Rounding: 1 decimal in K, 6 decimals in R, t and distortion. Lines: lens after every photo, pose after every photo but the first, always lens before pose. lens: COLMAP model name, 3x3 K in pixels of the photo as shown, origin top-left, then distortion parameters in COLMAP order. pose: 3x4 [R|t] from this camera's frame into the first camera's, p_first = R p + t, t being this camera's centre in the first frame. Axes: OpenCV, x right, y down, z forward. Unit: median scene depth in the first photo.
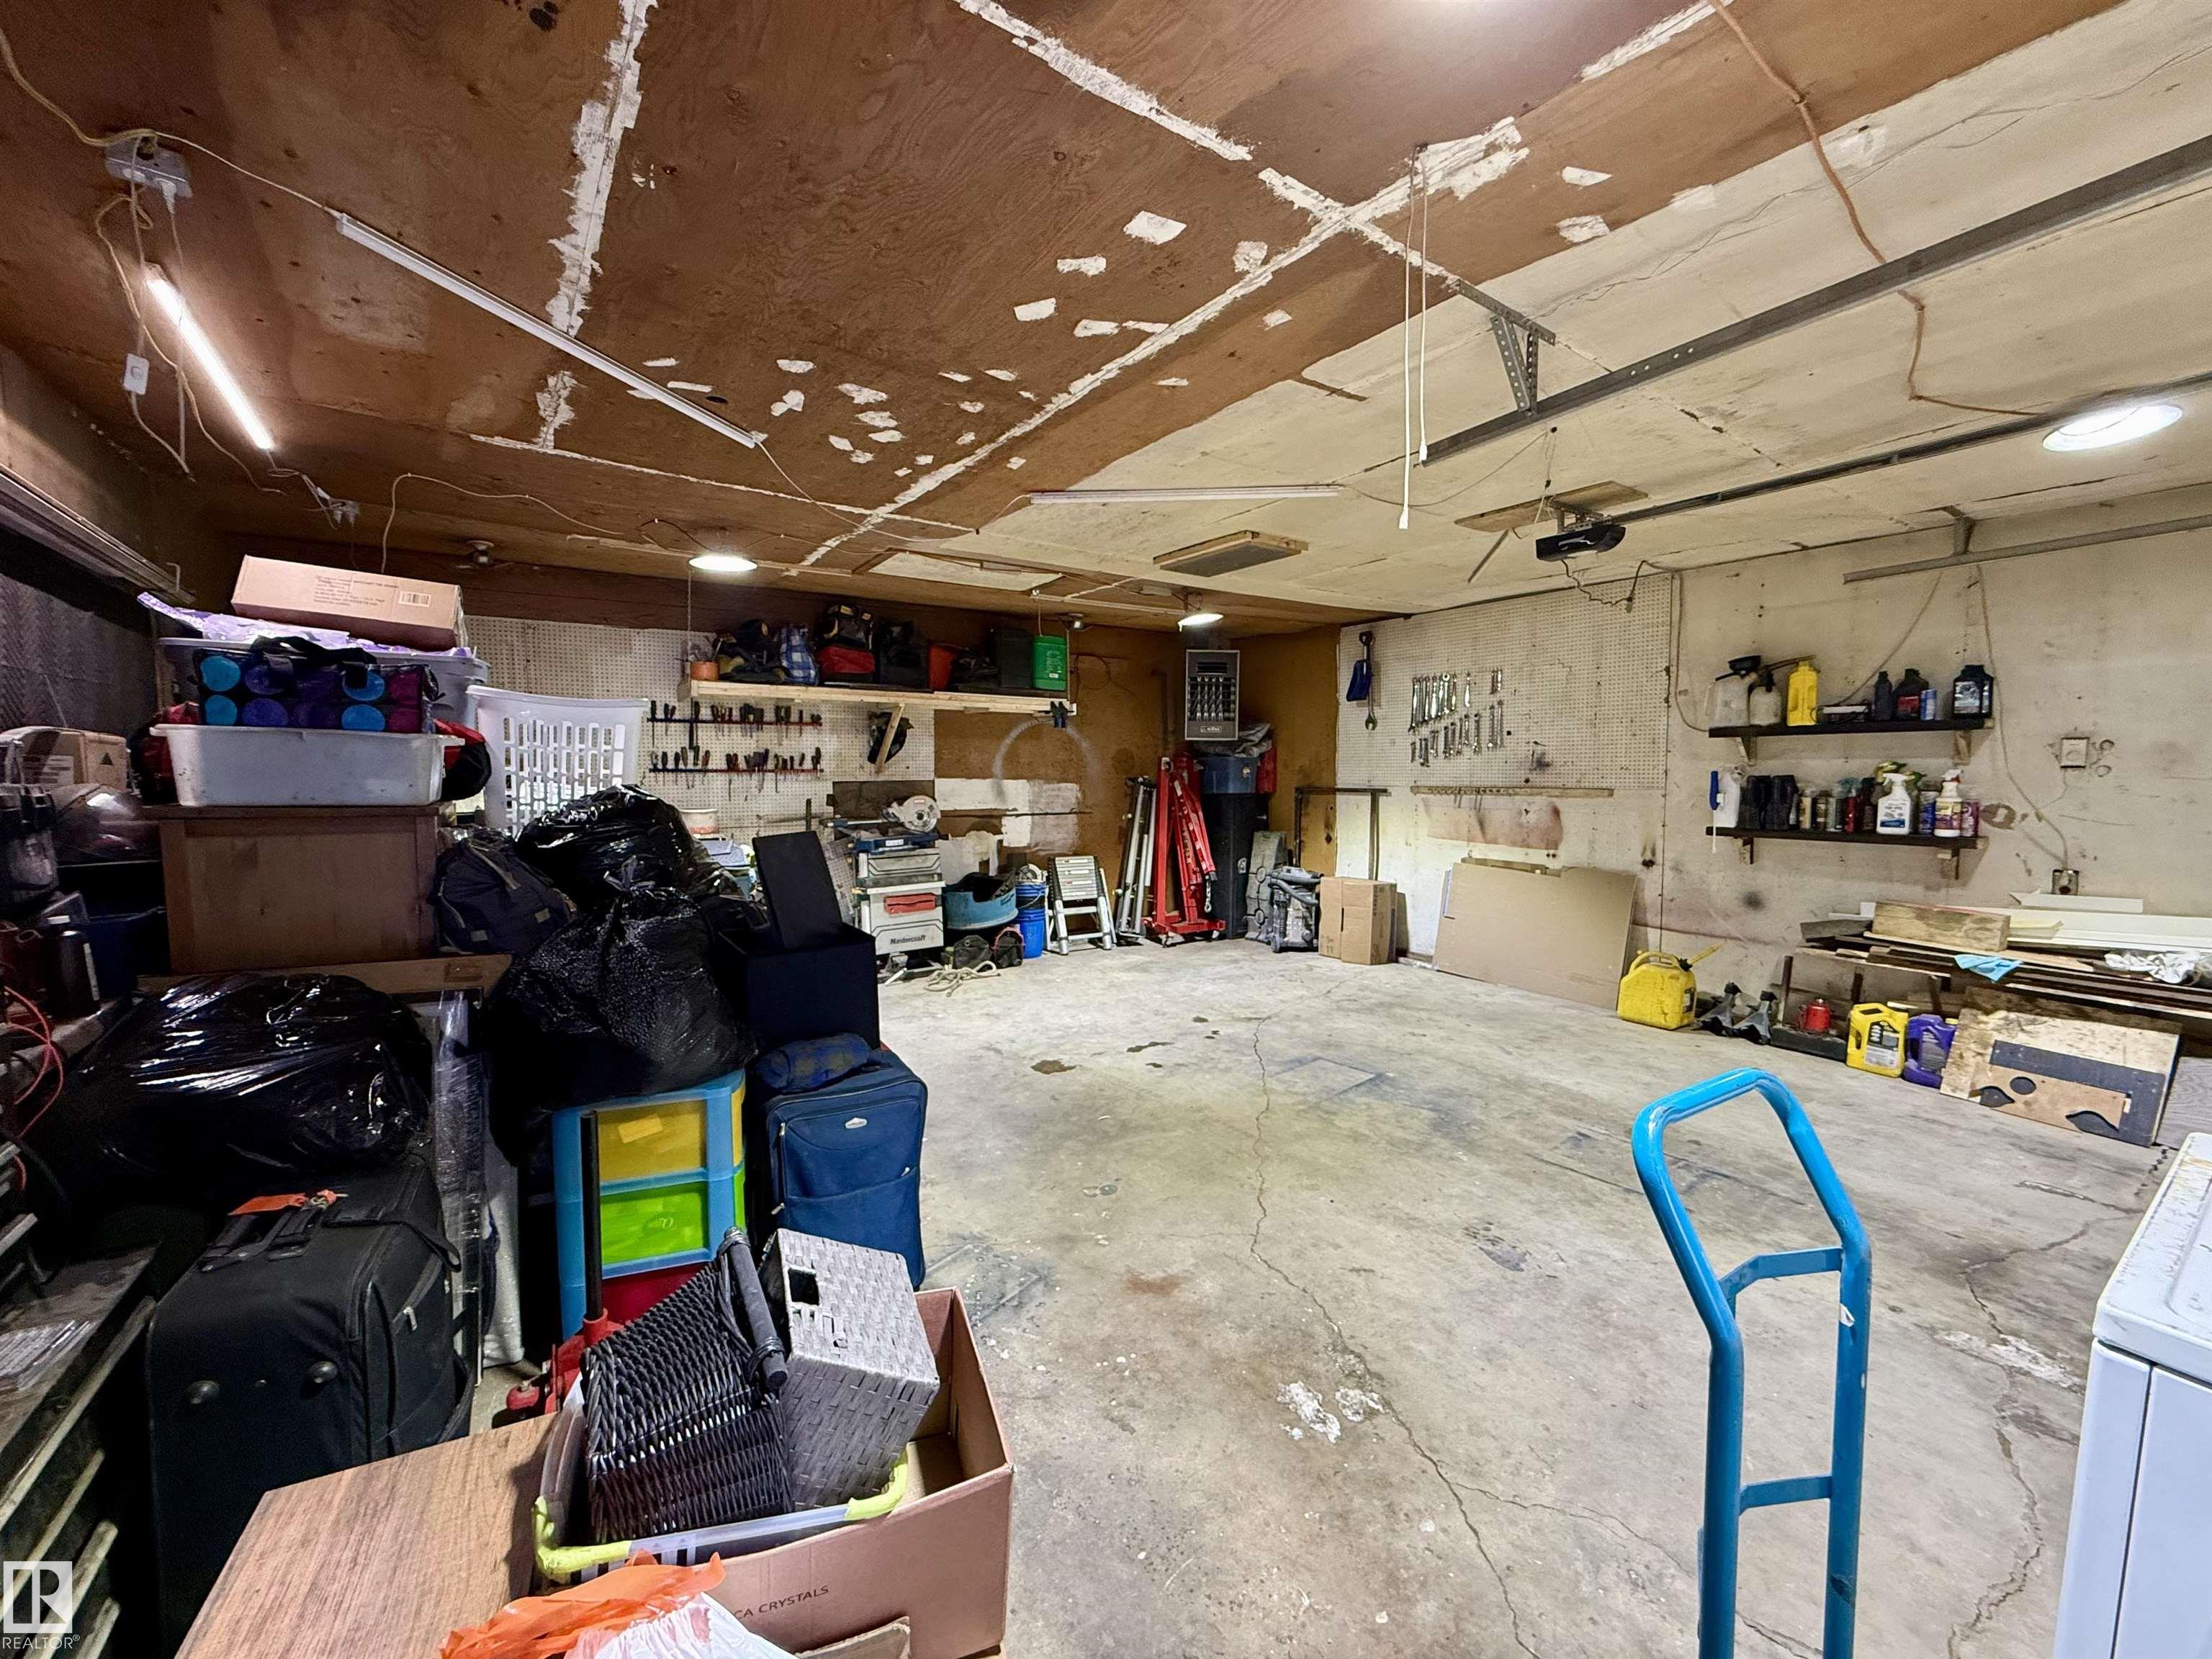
lens RADIAL K [[879.0, 0, 1102.2], [0, 879.0, 831.9], [0, 0, 1]] dist [-0.000526, 0.000054]
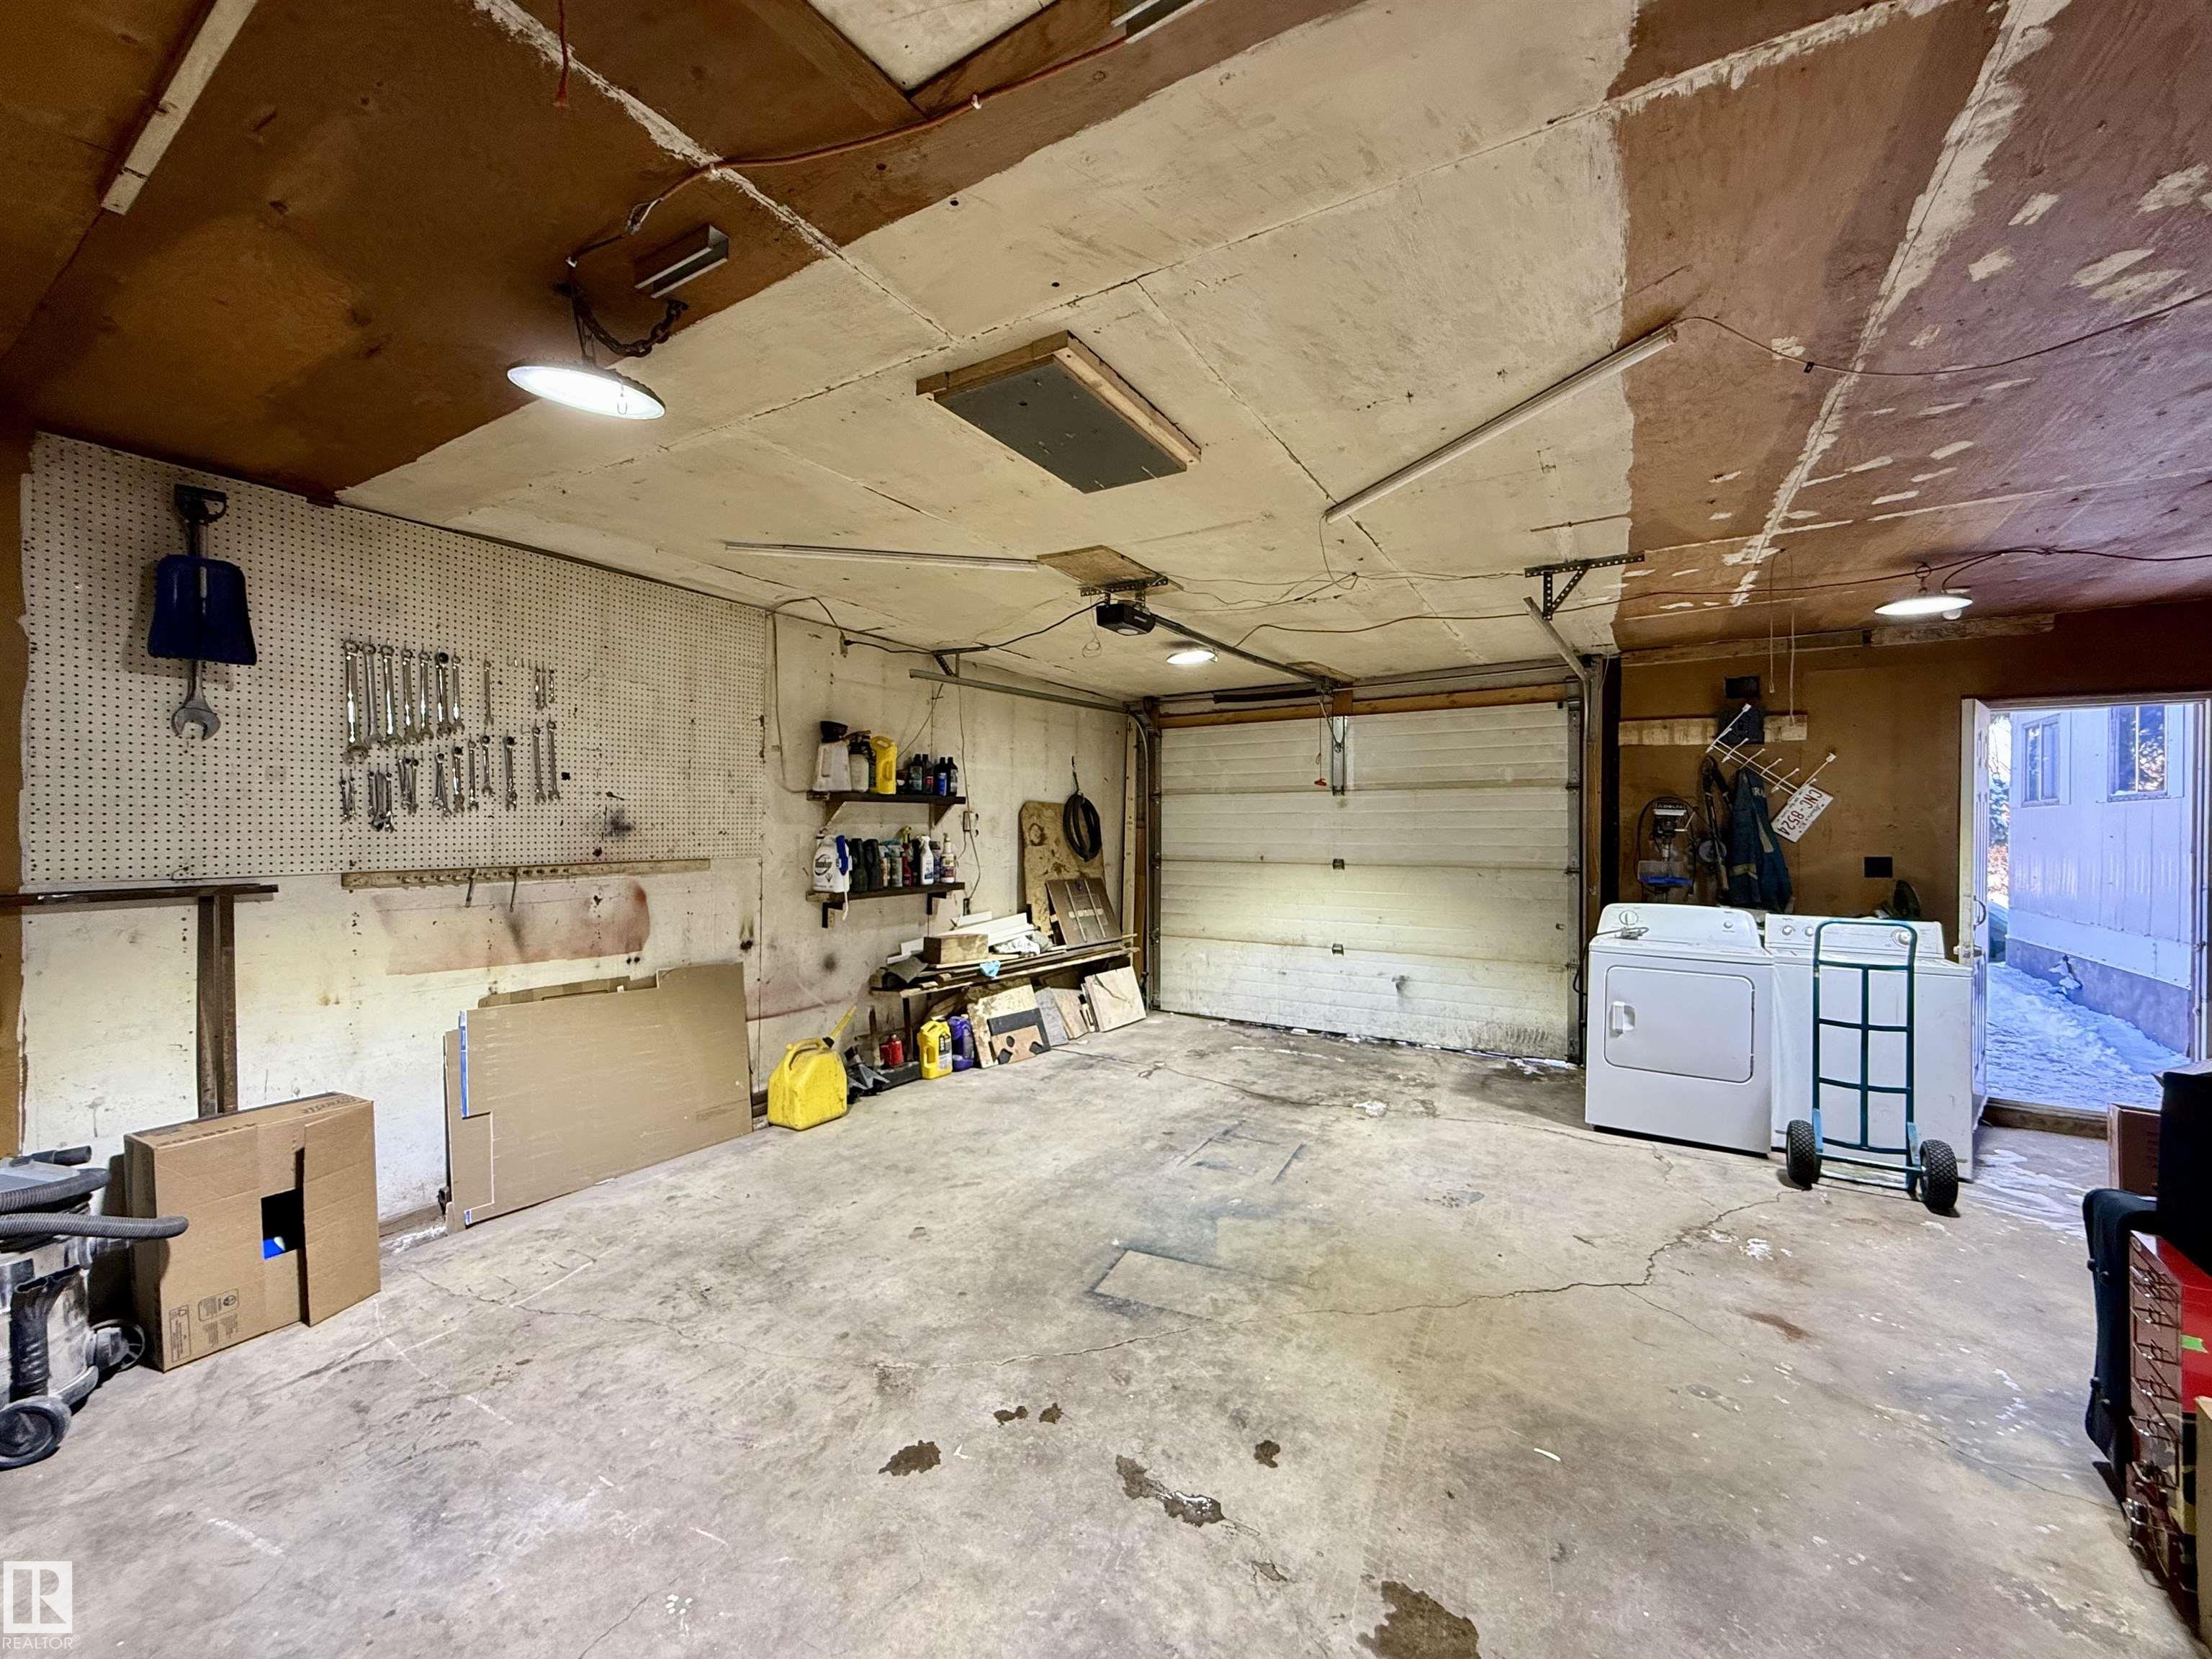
lens RADIAL K [[879.0, 0, 1098.5], [0, 879.0, 831.5], [0, 0, 1]] dist [-0.000526, 0.000054]
pose [[-0.395304, -0.008350, 0.918513, -0.292932], [0.060887, 0.997521, 0.035273, -0.085404], [-0.916530, 0.069869, -0.393815, 1.057705]]
